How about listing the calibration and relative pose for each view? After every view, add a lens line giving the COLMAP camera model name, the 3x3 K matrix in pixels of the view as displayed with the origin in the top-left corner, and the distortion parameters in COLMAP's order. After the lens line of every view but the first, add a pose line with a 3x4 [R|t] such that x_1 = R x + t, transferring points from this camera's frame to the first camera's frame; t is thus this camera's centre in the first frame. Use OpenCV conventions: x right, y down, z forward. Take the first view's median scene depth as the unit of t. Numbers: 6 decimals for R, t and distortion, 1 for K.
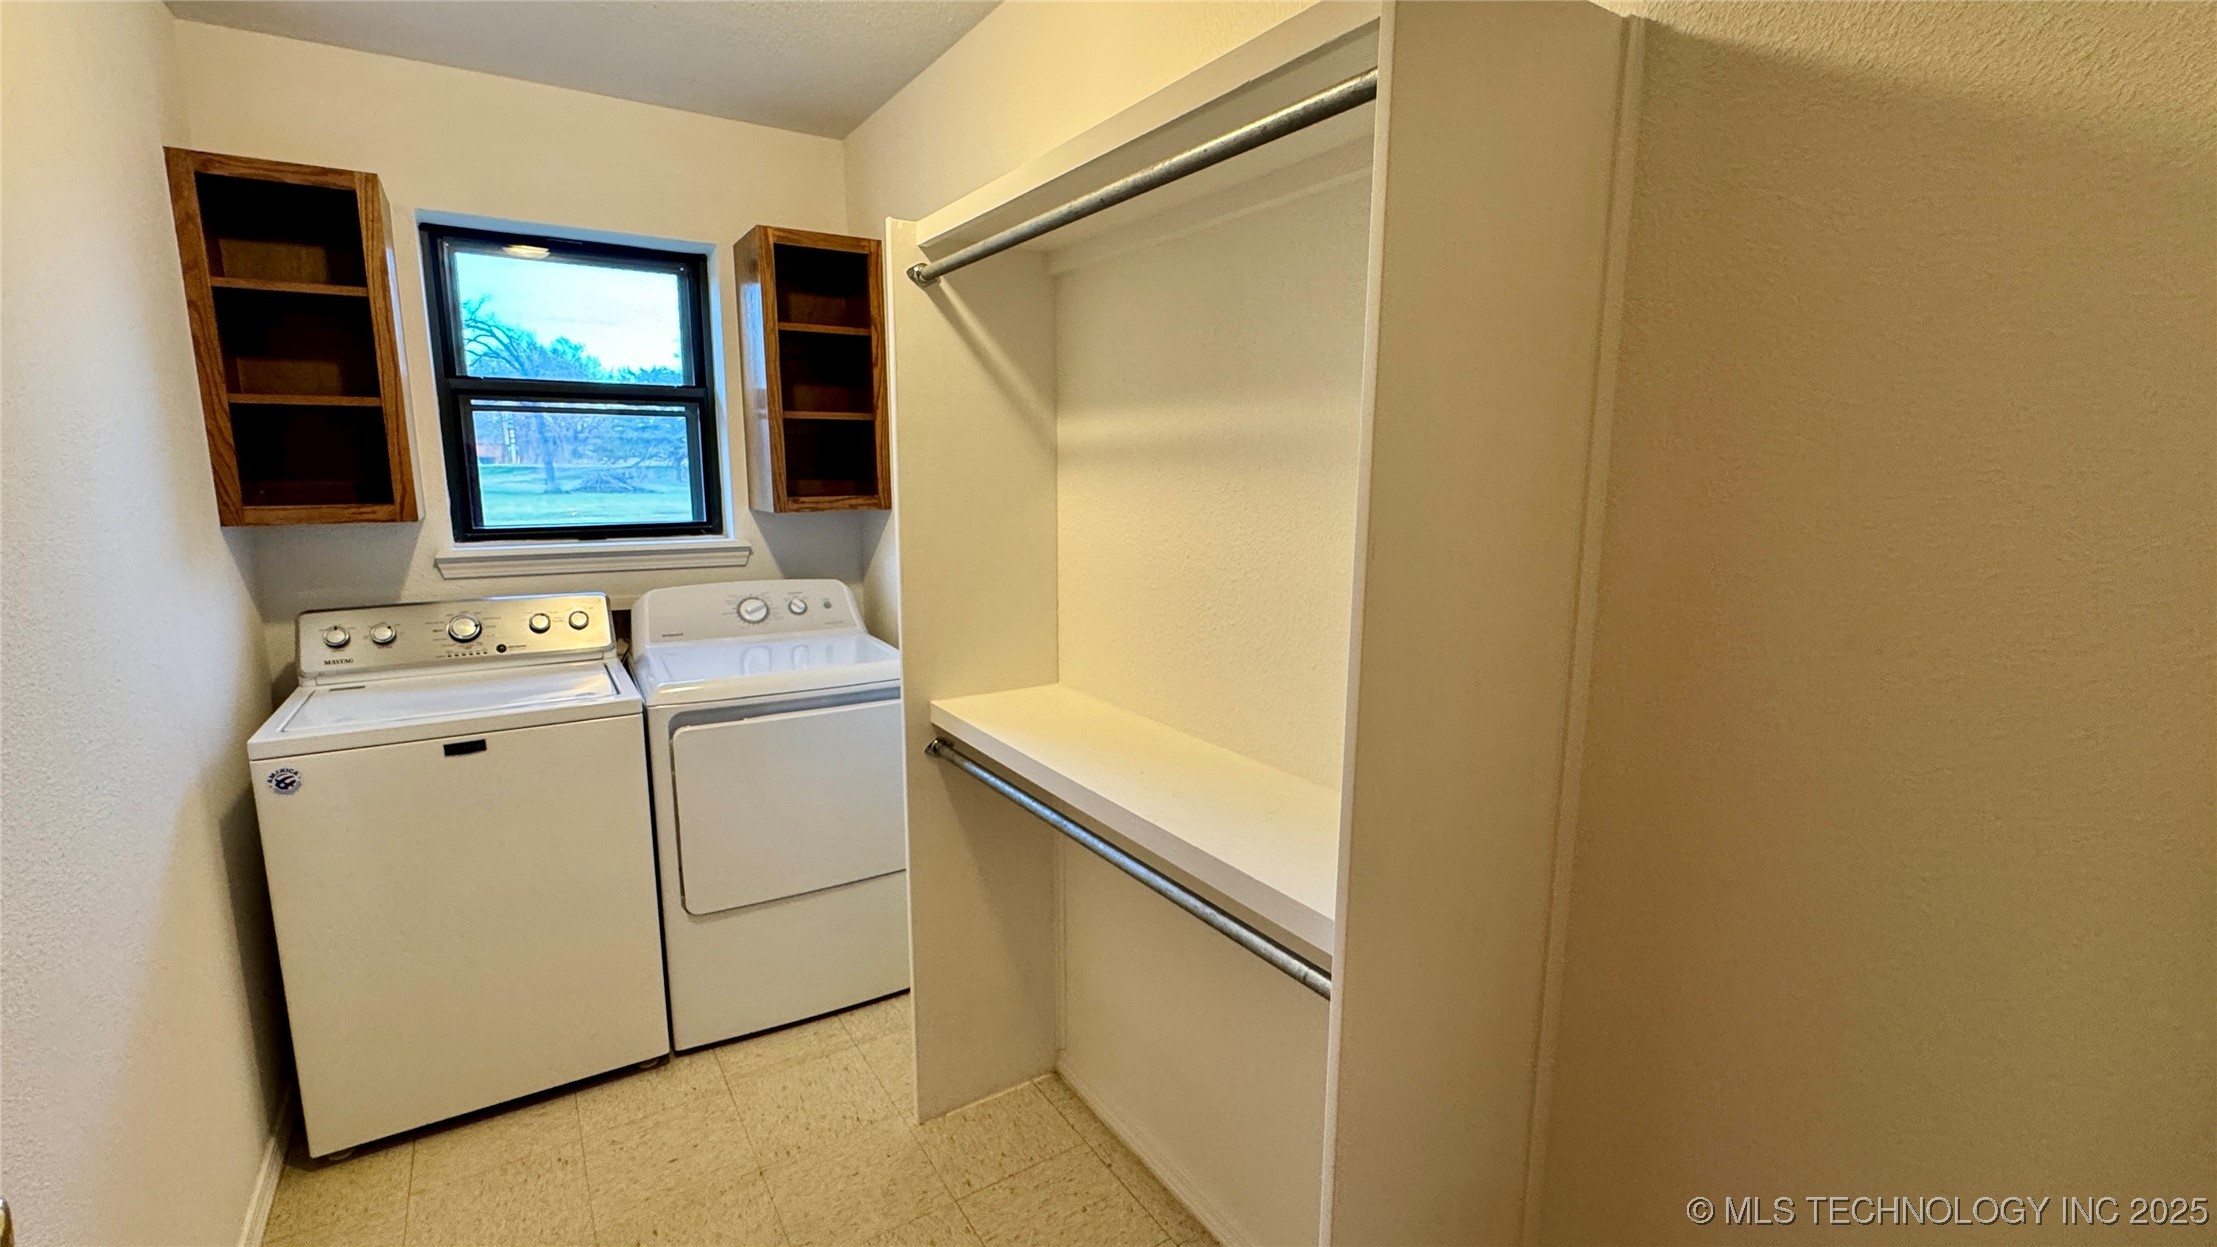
lens RADIAL K [[942.0, 0, 1112.1], [0, 942.0, 629.2], [0, 0, 1]] dist [-0.001029, -0.000145]
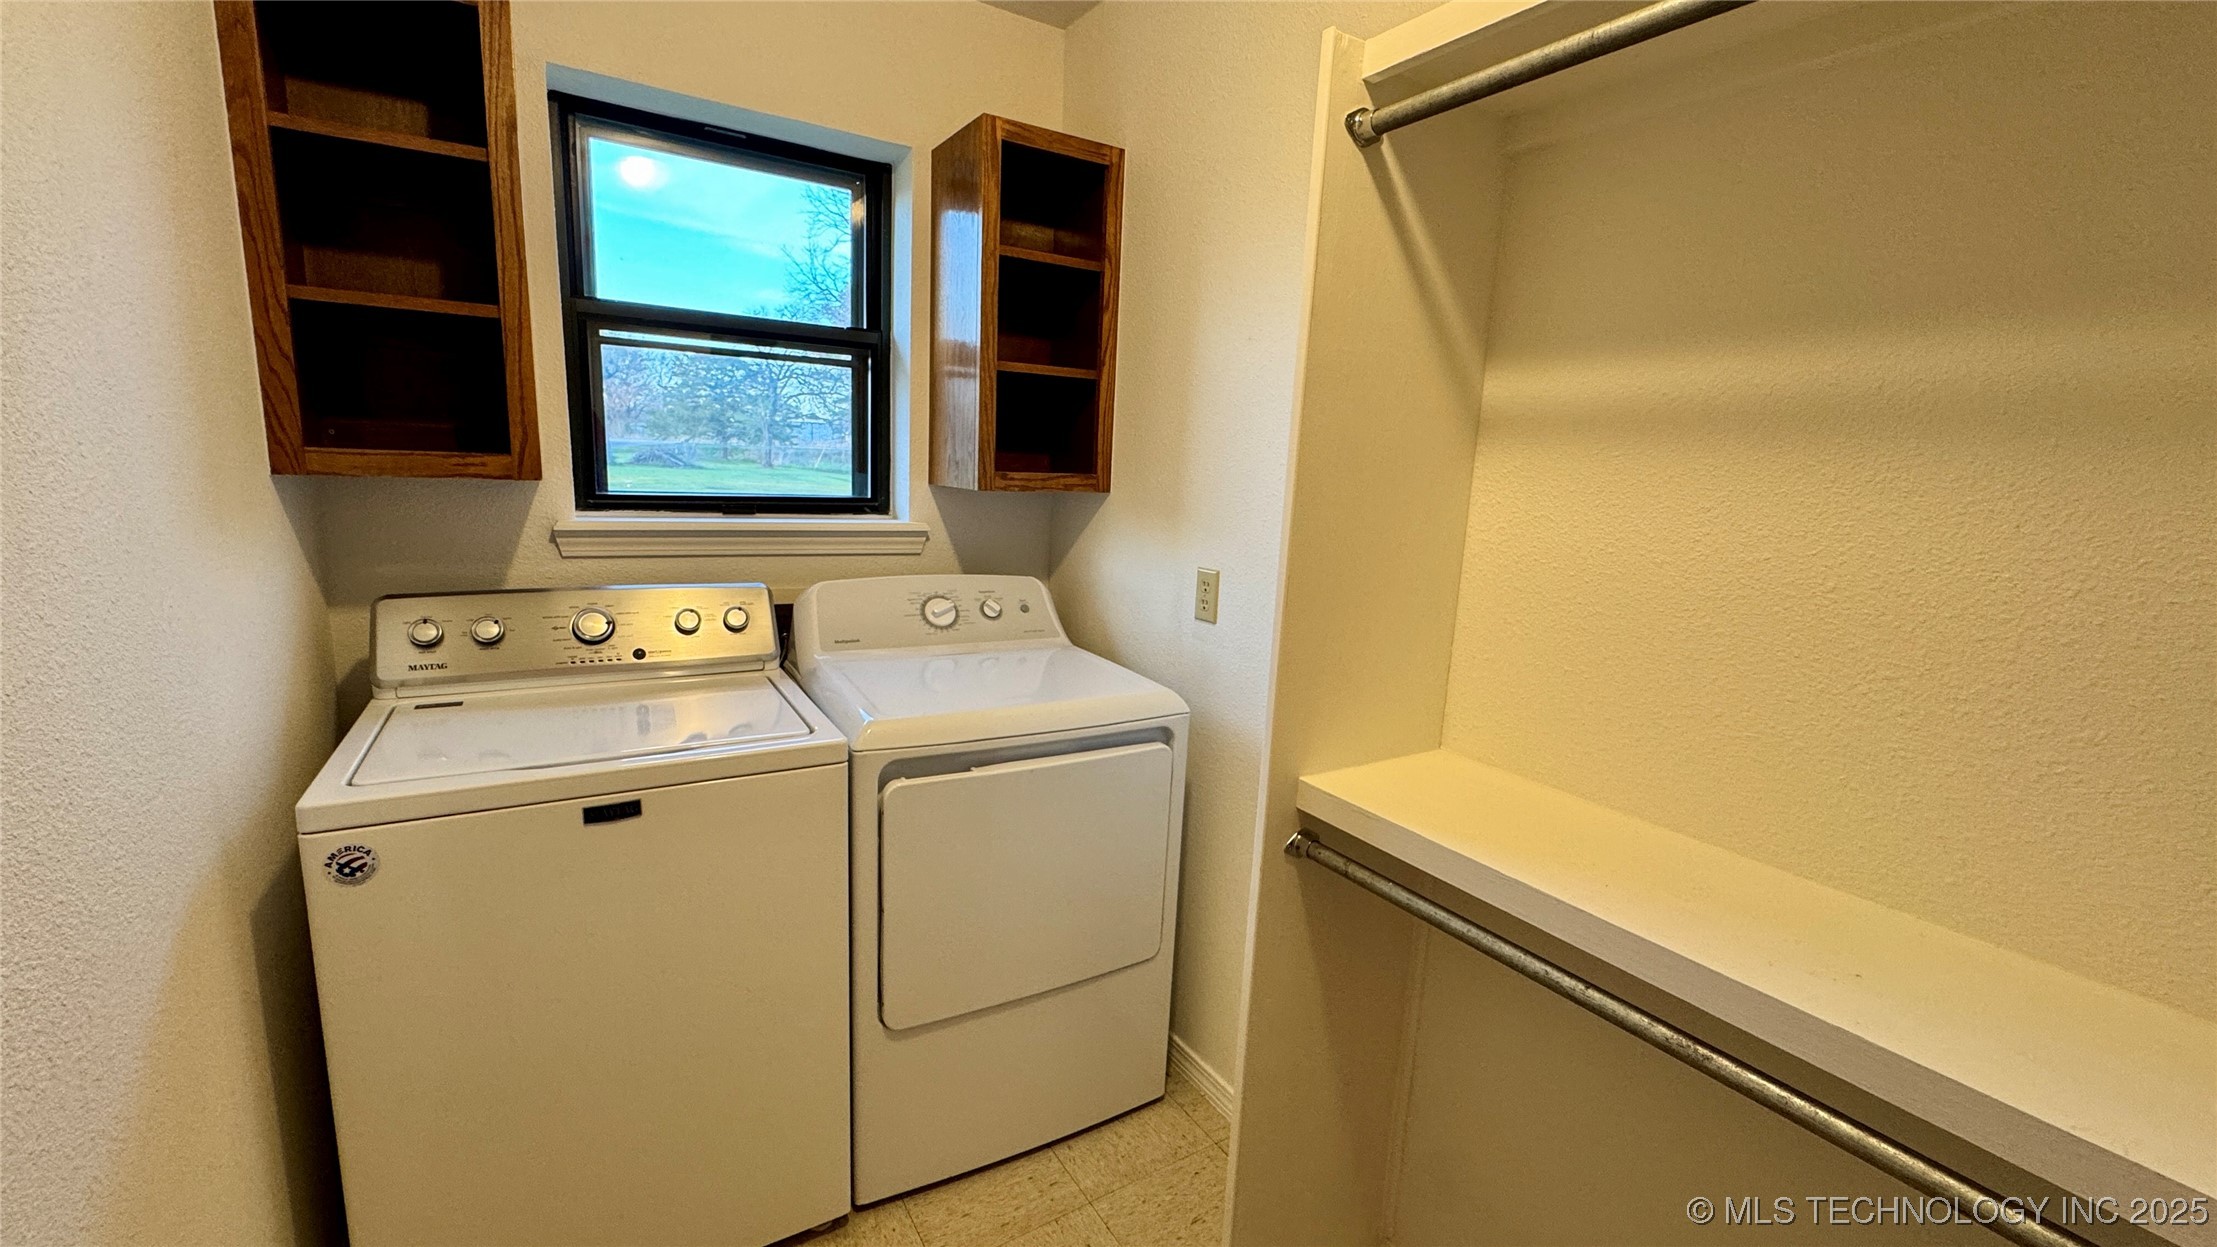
lens RADIAL K [[883.0, 0, 1110.4], [0, 883.0, 627.5], [0, 0, 1]] dist [-0.001624, 0.000430]
pose [[0.998947, 0.045210, -0.007812, -0.283986], [-0.045108, 0.998900, 0.012825, -0.028495], [0.008383, -0.012459, 0.999887, 0.315307]]
